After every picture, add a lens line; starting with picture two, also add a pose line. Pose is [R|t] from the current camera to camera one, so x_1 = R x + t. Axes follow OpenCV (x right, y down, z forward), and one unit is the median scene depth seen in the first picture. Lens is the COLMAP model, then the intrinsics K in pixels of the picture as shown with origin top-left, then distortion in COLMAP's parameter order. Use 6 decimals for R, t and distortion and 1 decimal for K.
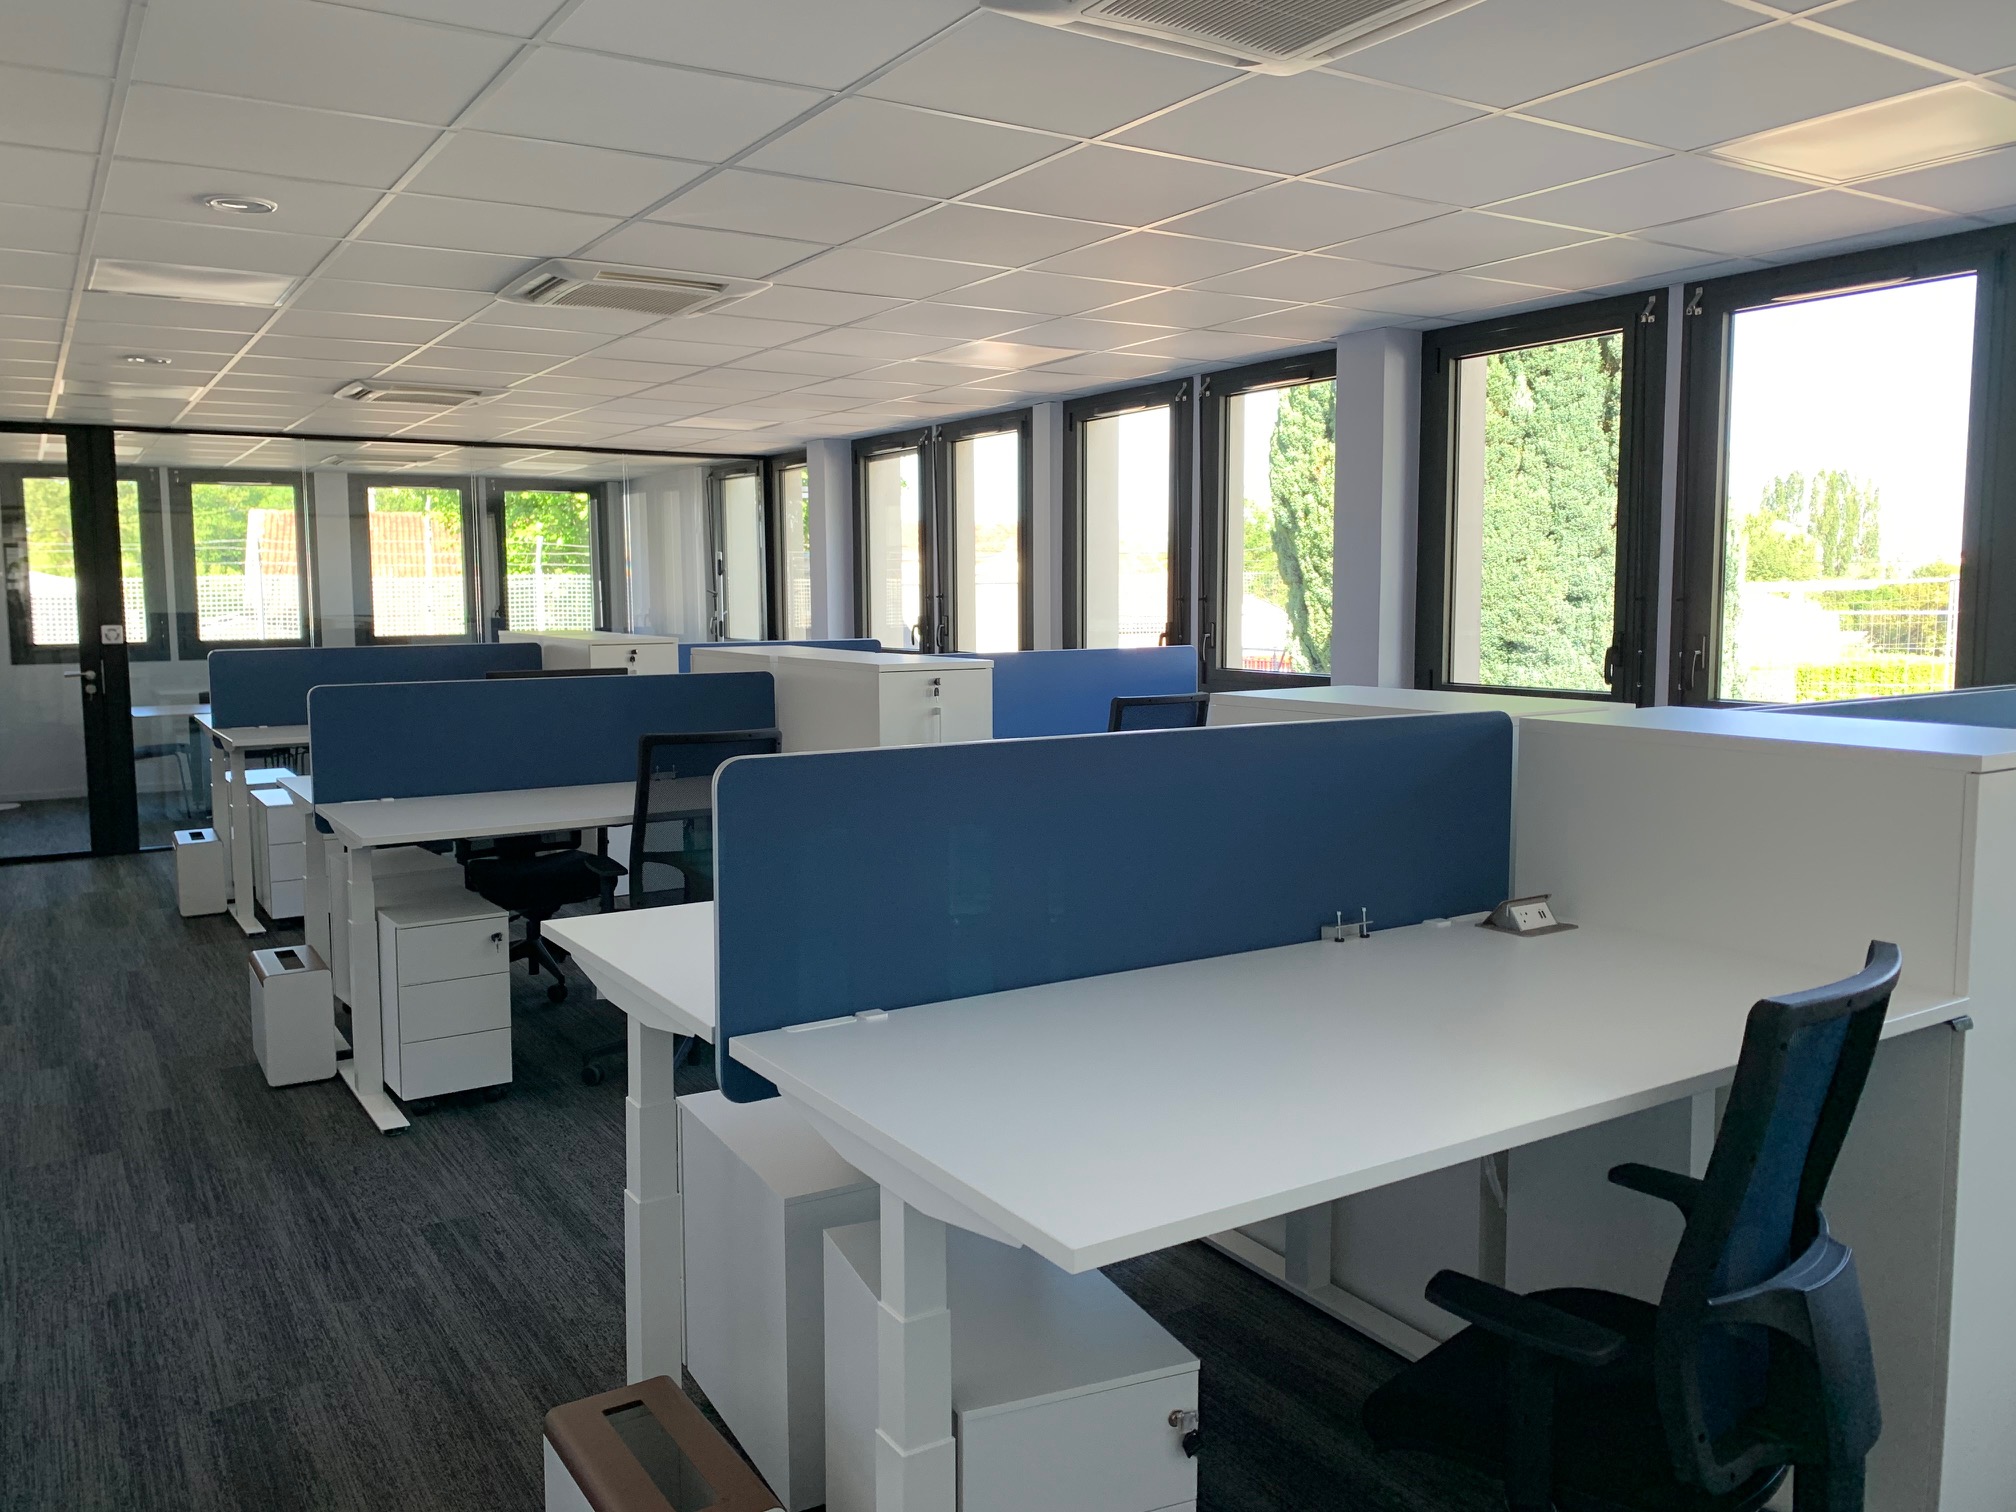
lens RADIAL K [[1587.6, 0, 999.6], [0, 1587.6, 763.3], [0, 0, 1]] dist [0.006848, 0.000528]
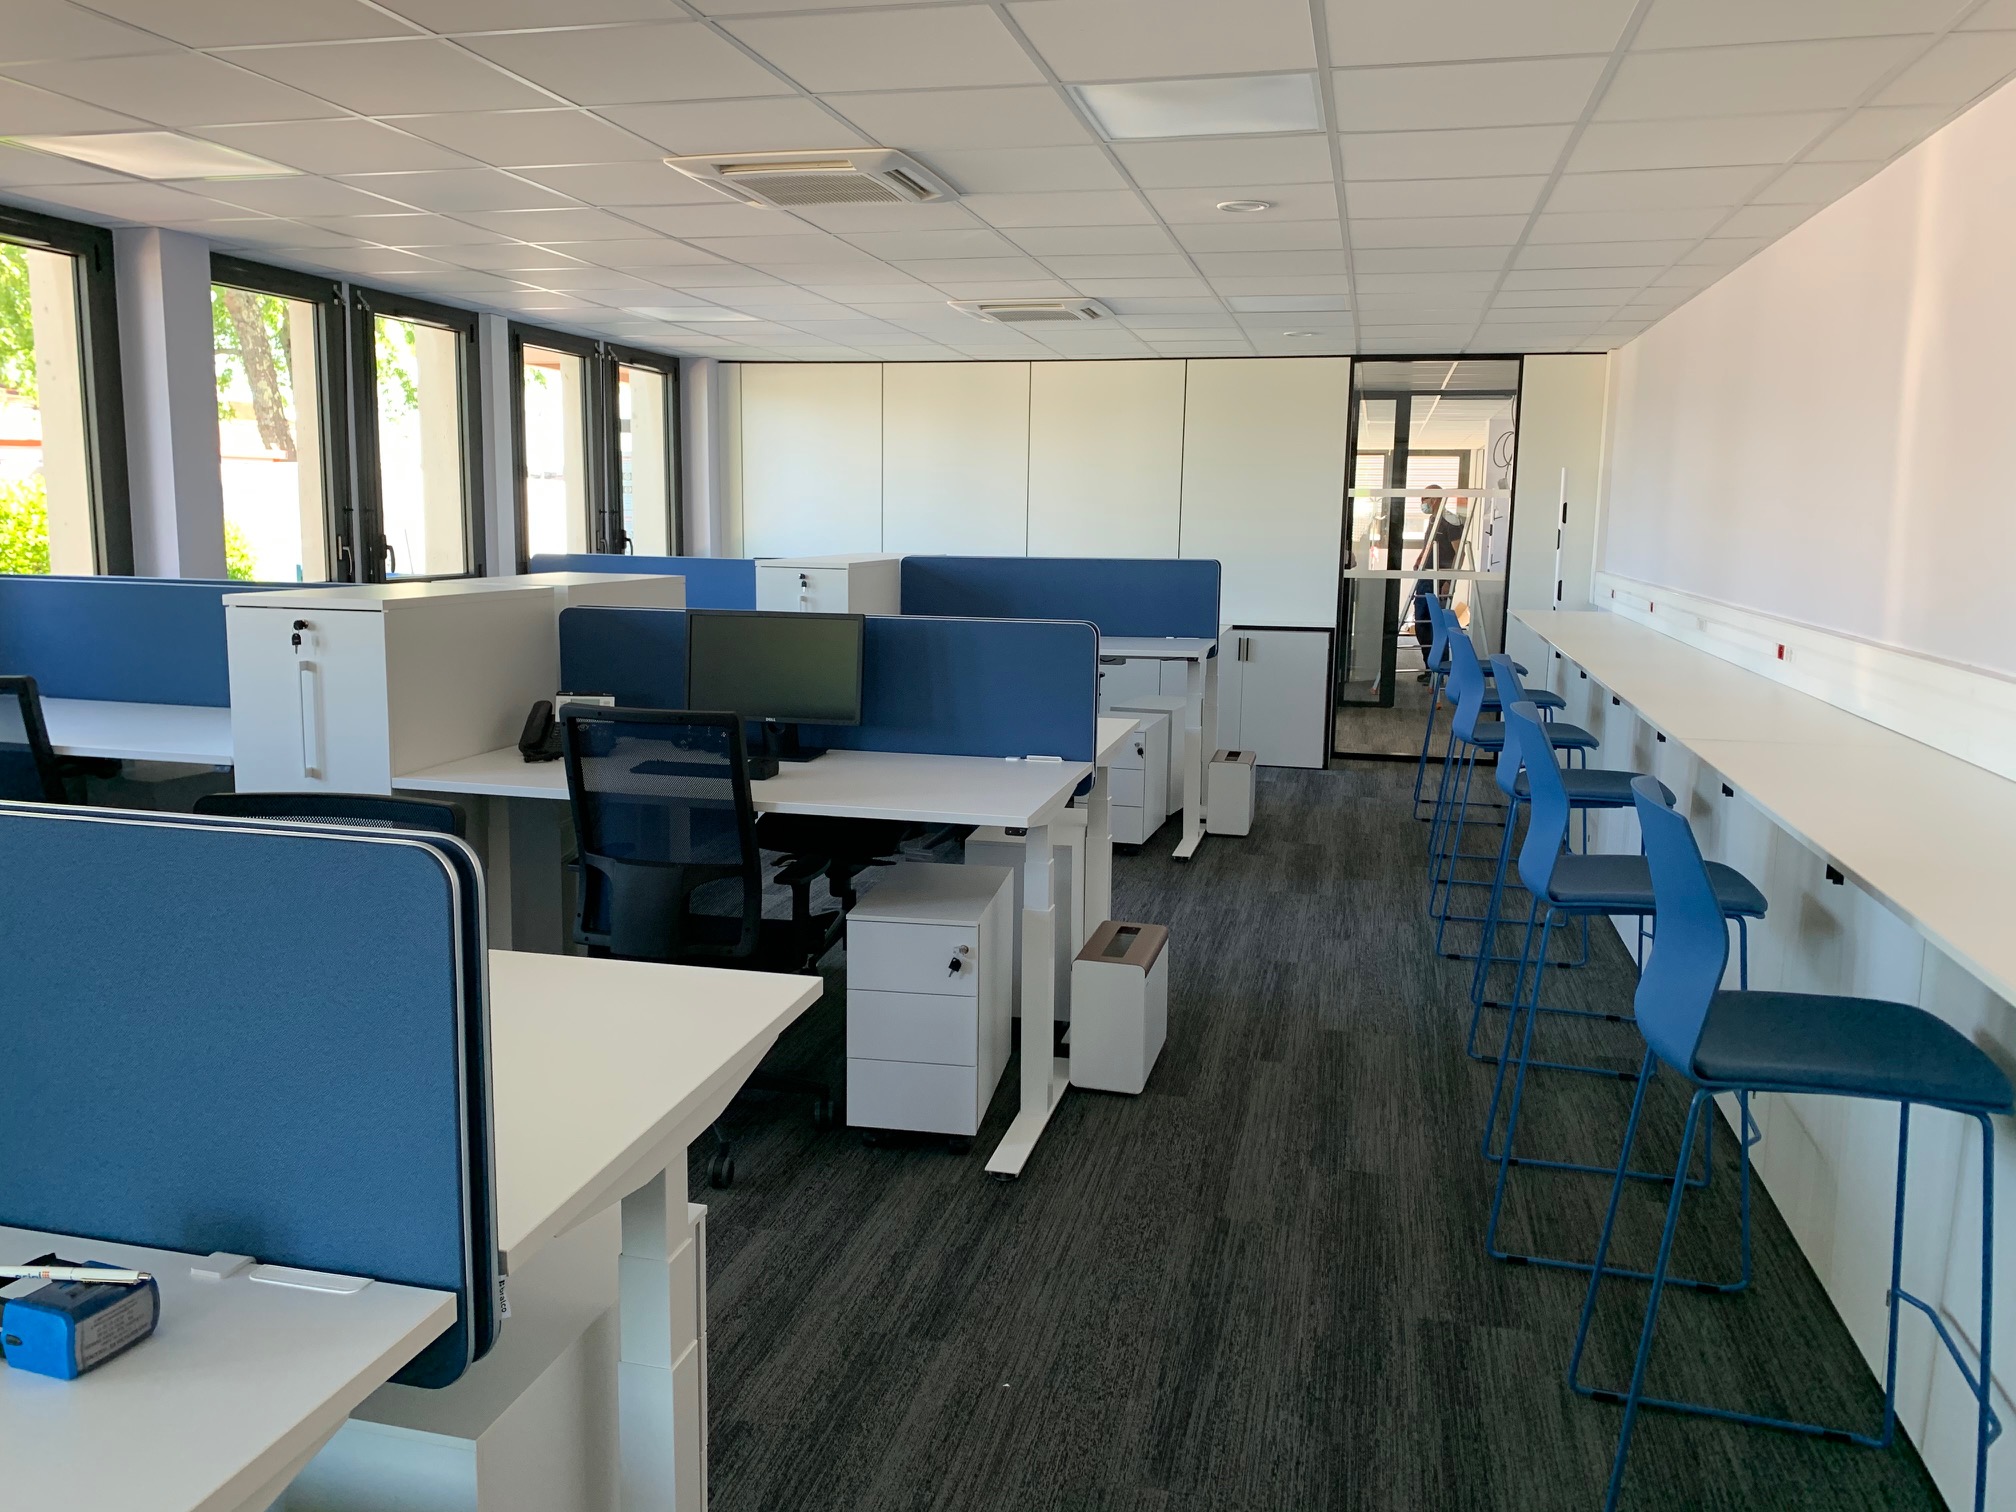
lens RADIAL K [[1587.6, 0, 1000.0], [0, 1587.6, 747.8], [0, 0, 1]] dist [0.006848, 0.000528]
pose [[-0.708732, -0.106978, 0.697320, -1.157780], [0.072287, 0.972221, 0.222621, -0.201233], [-0.701765, 0.208186, -0.681311, 1.889703]]
